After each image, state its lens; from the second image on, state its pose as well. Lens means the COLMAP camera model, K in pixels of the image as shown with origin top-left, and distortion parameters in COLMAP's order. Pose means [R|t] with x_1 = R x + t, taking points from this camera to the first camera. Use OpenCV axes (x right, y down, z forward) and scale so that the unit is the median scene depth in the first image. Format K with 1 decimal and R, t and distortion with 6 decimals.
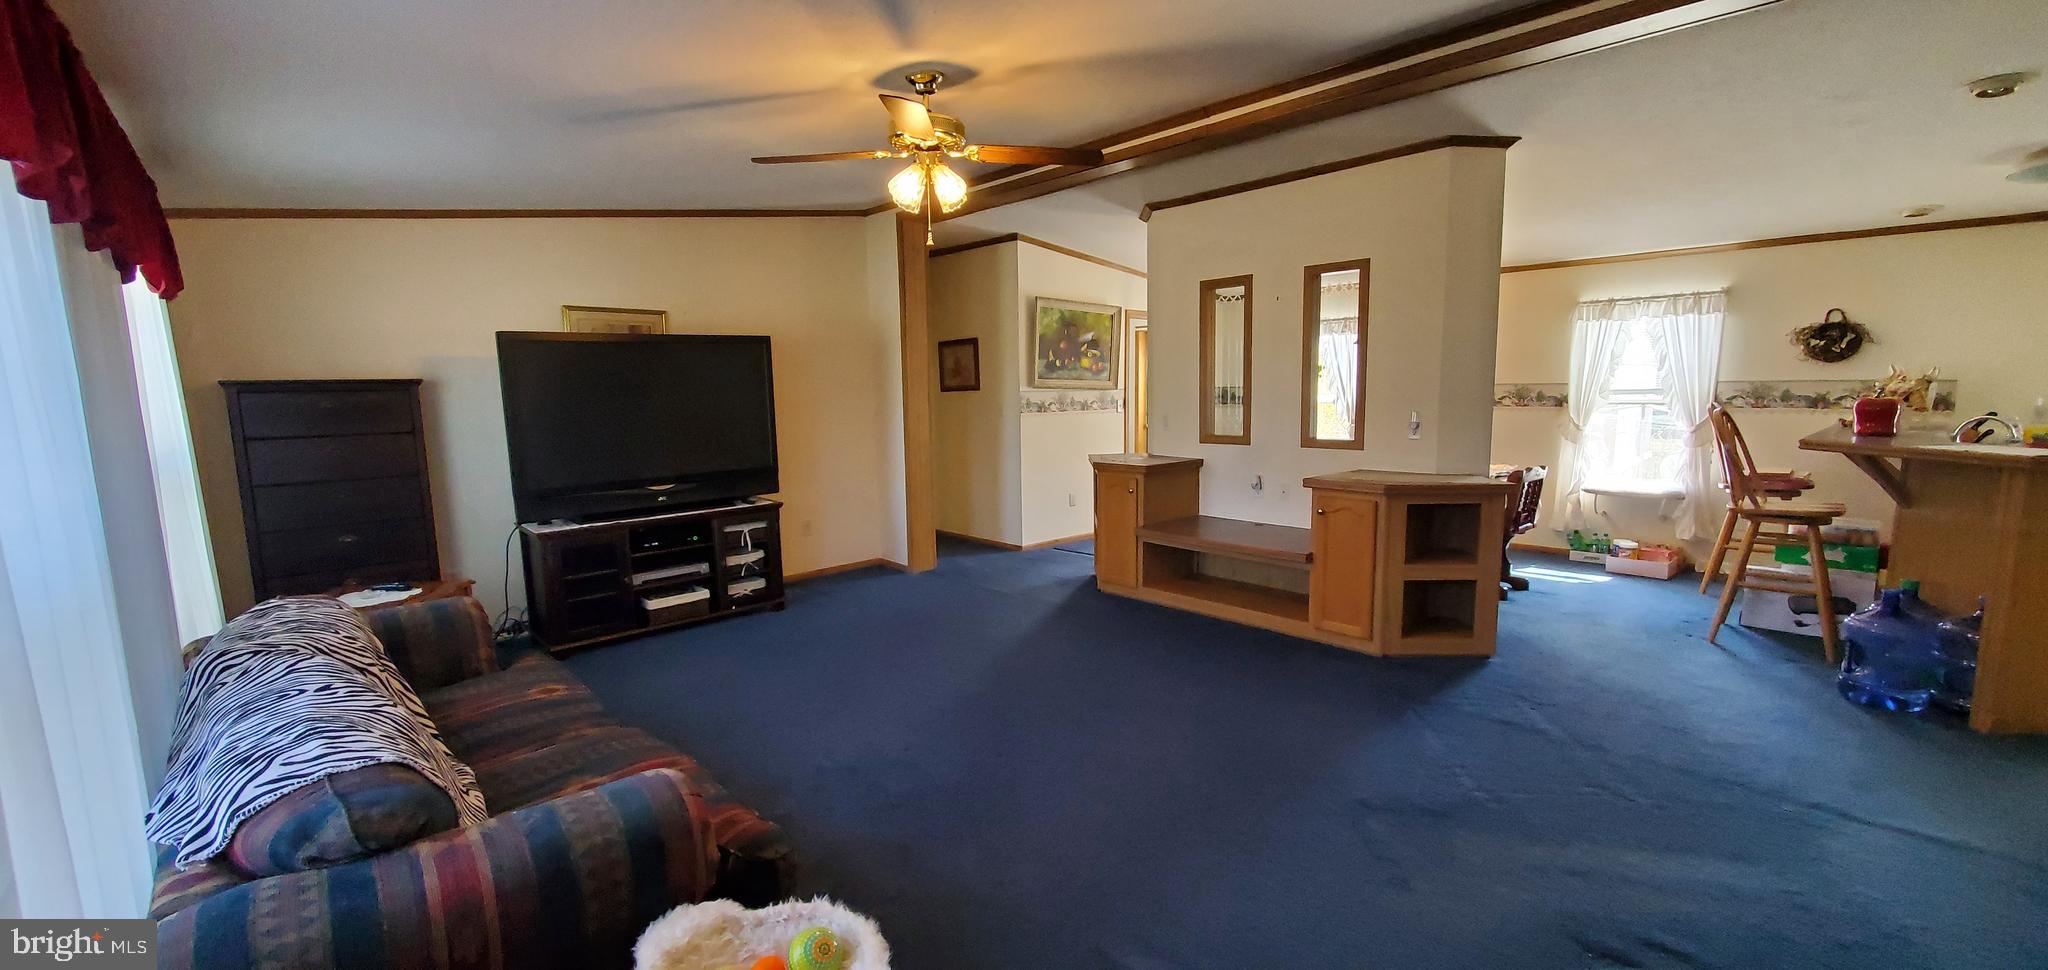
lens RADIAL K [[813.8, 0, 1020.6], [0, 813.8, 489.6], [0, 0, 1]] dist [0.007852, -0.004979]
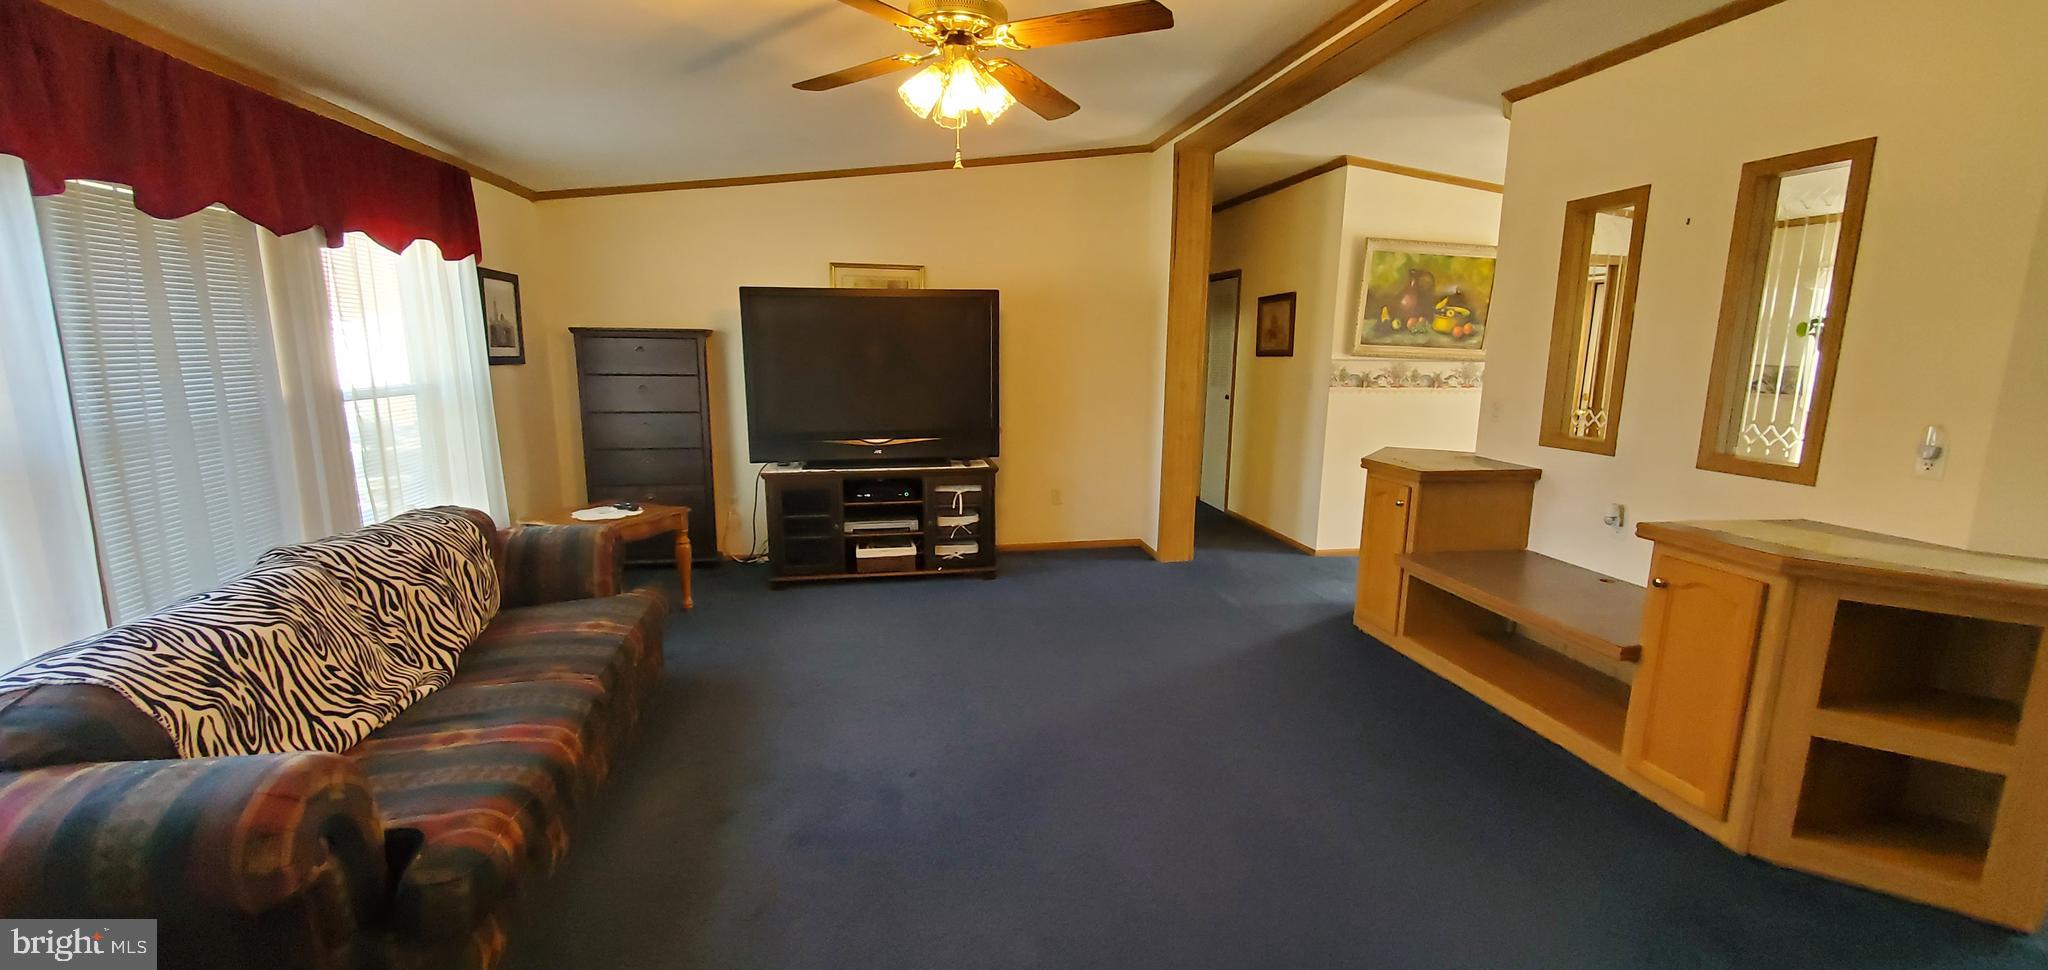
lens RADIAL K [[813.8, 0, 1020.6], [0, 813.8, 489.6], [0, 0, 1]] dist [0.007852, -0.004979]
pose [[0.847662, 0.119836, -0.516826, 0.221206], [-0.094367, 0.992678, 0.075397, -0.032709], [0.522077, -0.015140, 0.852764, 0.204482]]
